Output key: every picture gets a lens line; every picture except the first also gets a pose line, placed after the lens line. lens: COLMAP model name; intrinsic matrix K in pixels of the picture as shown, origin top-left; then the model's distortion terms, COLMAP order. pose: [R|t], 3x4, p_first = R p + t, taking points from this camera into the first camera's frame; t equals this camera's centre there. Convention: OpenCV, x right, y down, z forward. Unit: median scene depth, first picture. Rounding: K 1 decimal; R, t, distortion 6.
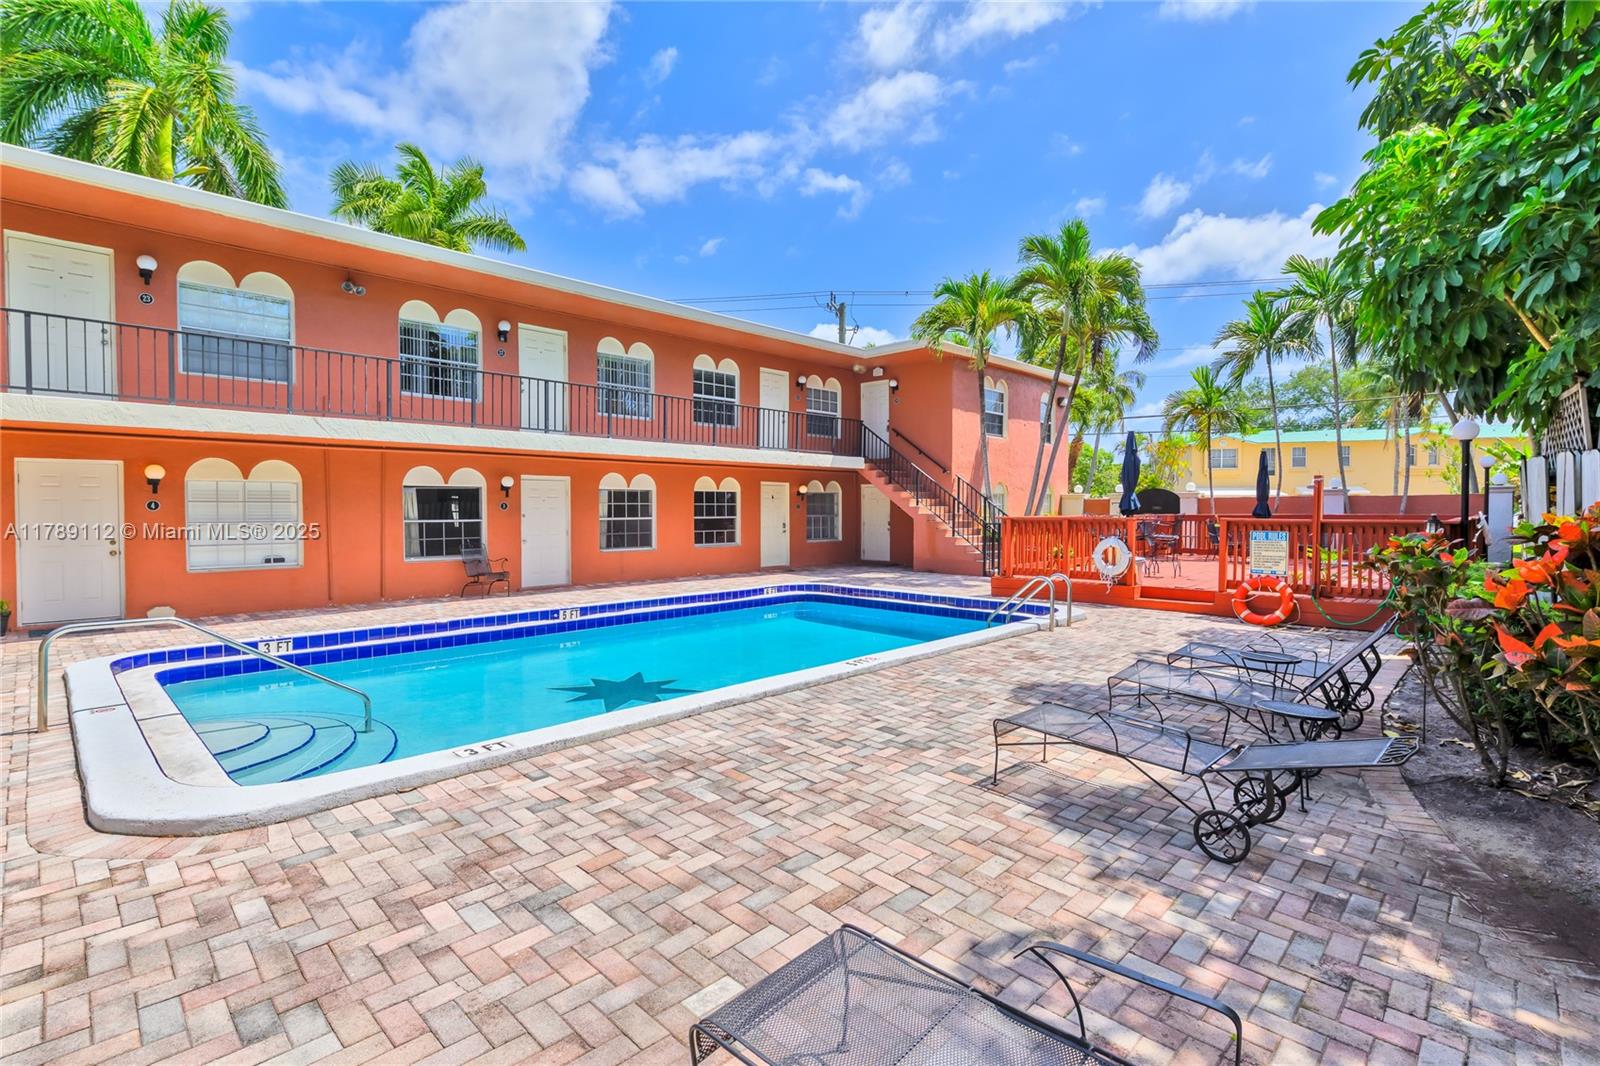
lens RADIAL K [[764.7, 0, 800.0], [0, 764.7, 533.0], [0, 0, 1]] dist [-0.003168, -0.000785]
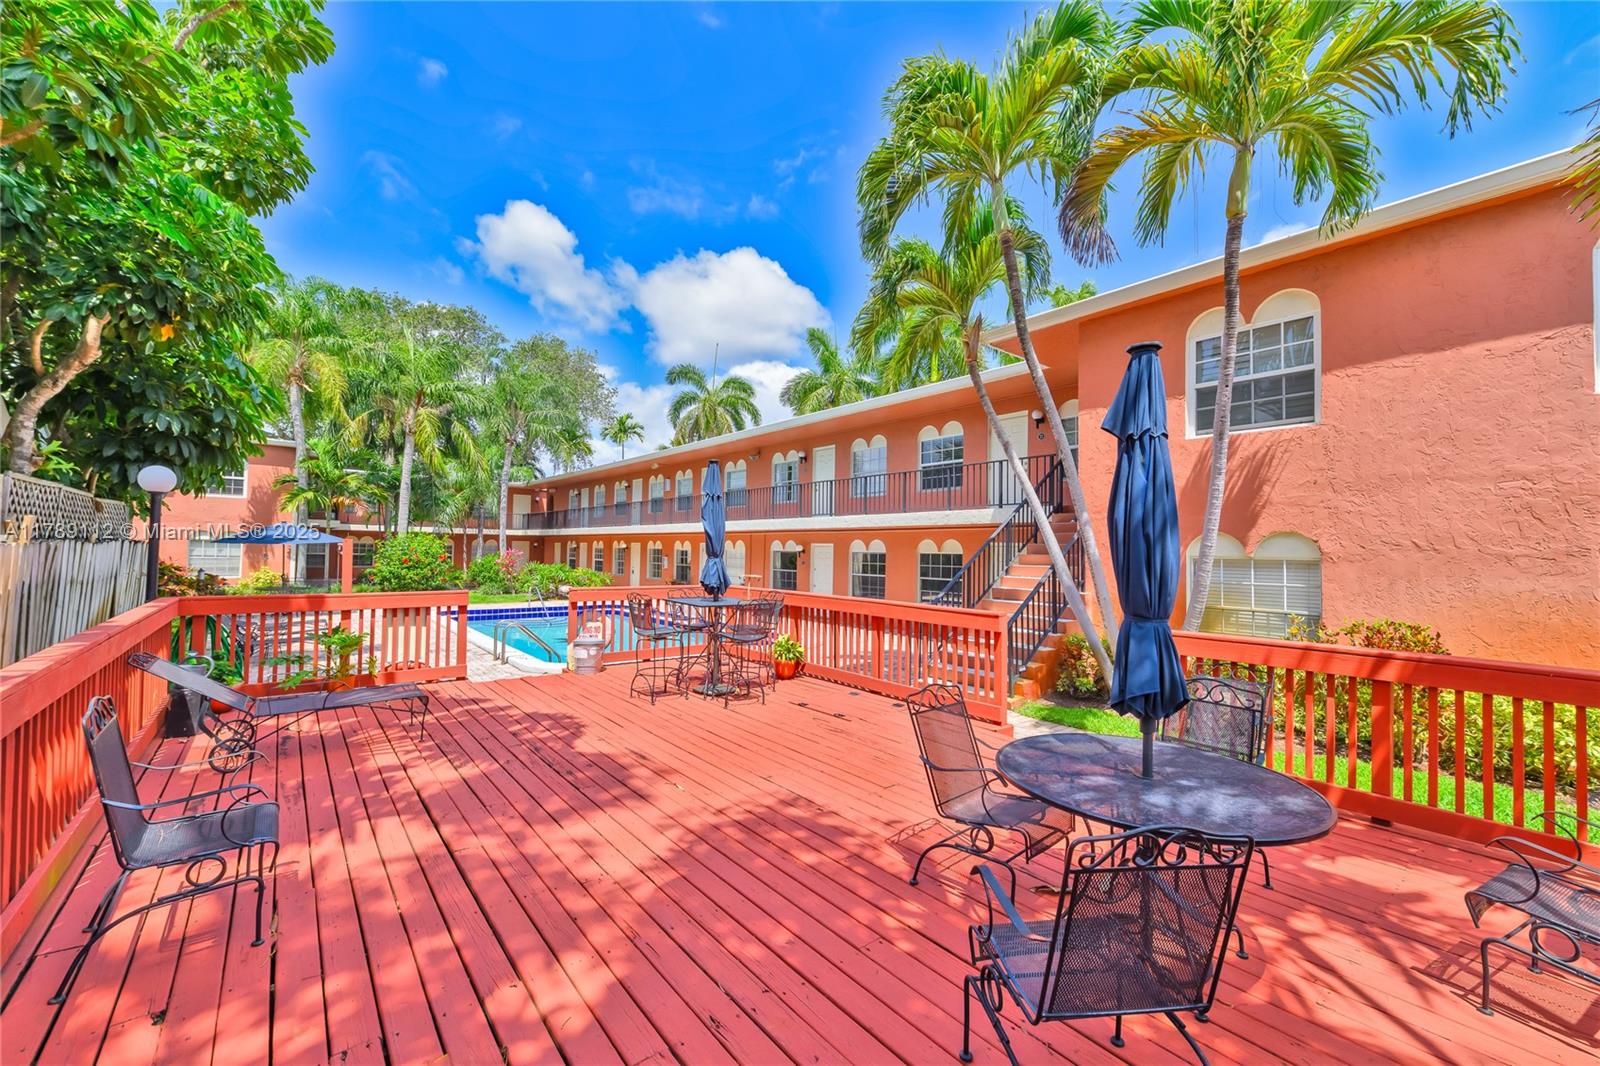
lens RADIAL K [[643.1, 0, 800.0], [0, 643.1, 533.0], [0, 0, 1]] dist [-0.000359, -0.000129]
pose [[-0.131121, -0.028886, -0.990945, 0.753070], [-0.048646, 0.998559, -0.022671, -0.052293], [0.990172, 0.045232, -0.132337, 0.909983]]
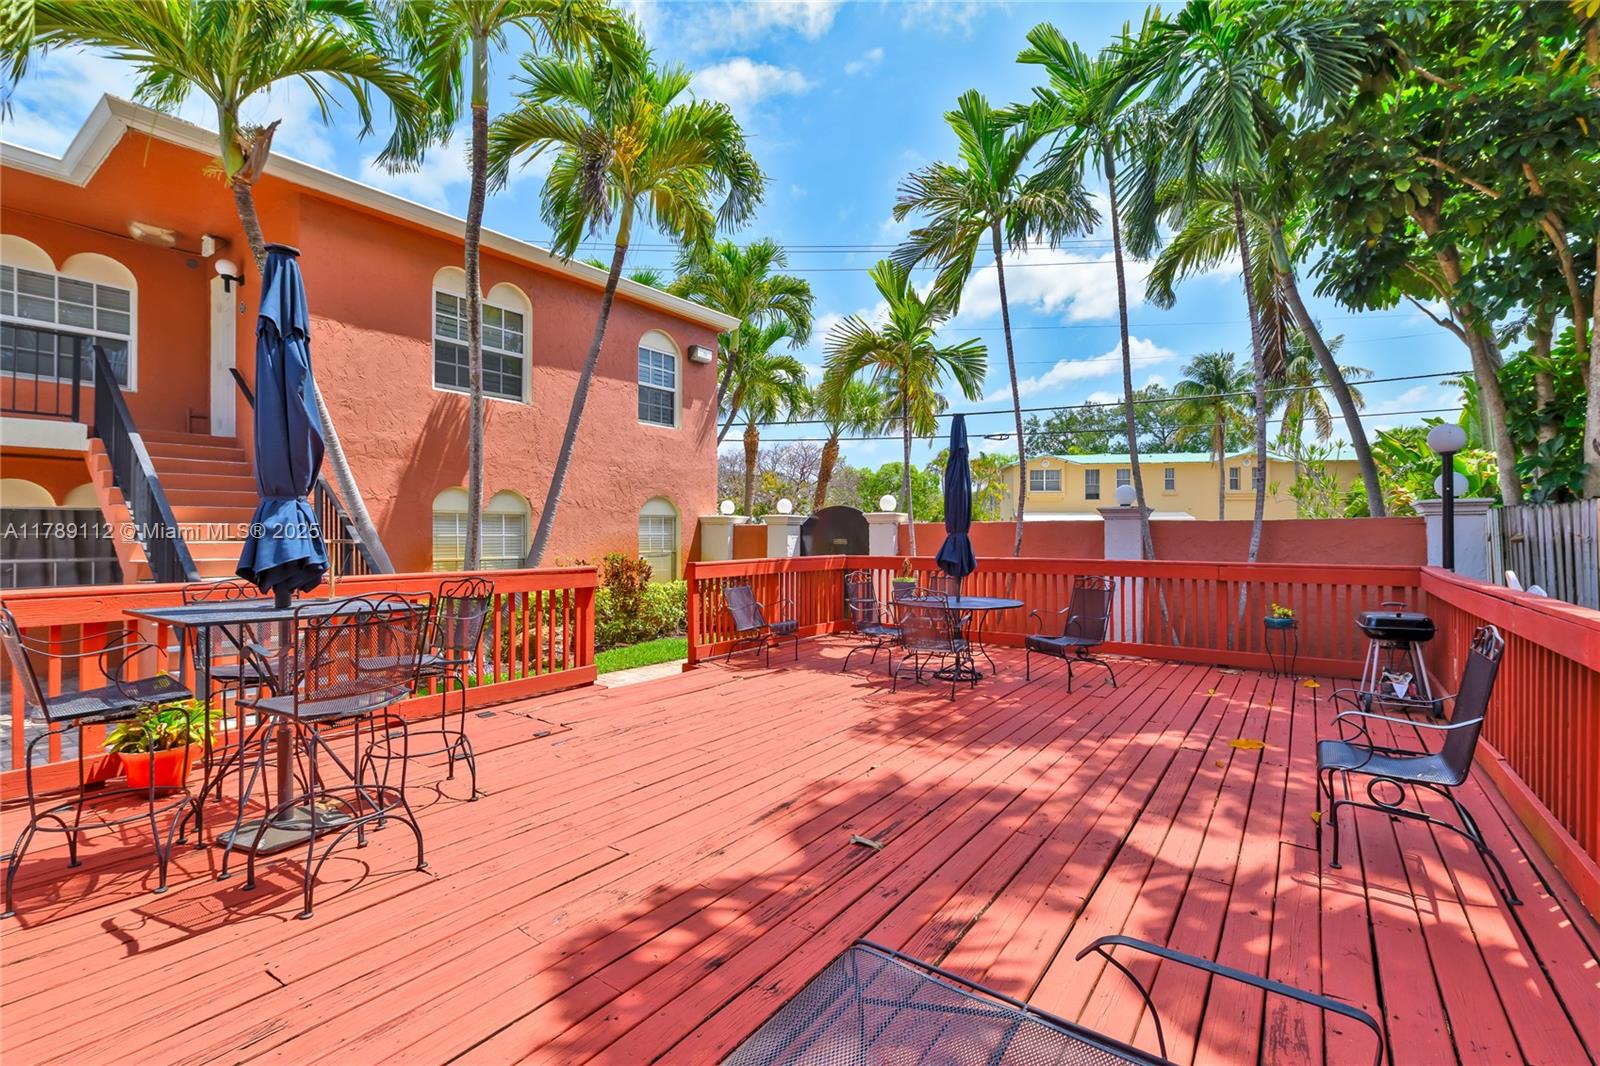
lens RADIAL K [[723.9, 0, 802.4], [0, 723.9, 530.2], [0, 0, 1]] dist [-0.000069, 0.000051]
pose [[0.989815, 0.004033, 0.142305, 0.446379], [0.000868, 0.999409, -0.034359, -0.028261], [-0.142359, 0.034133, 0.989226, 0.591292]]
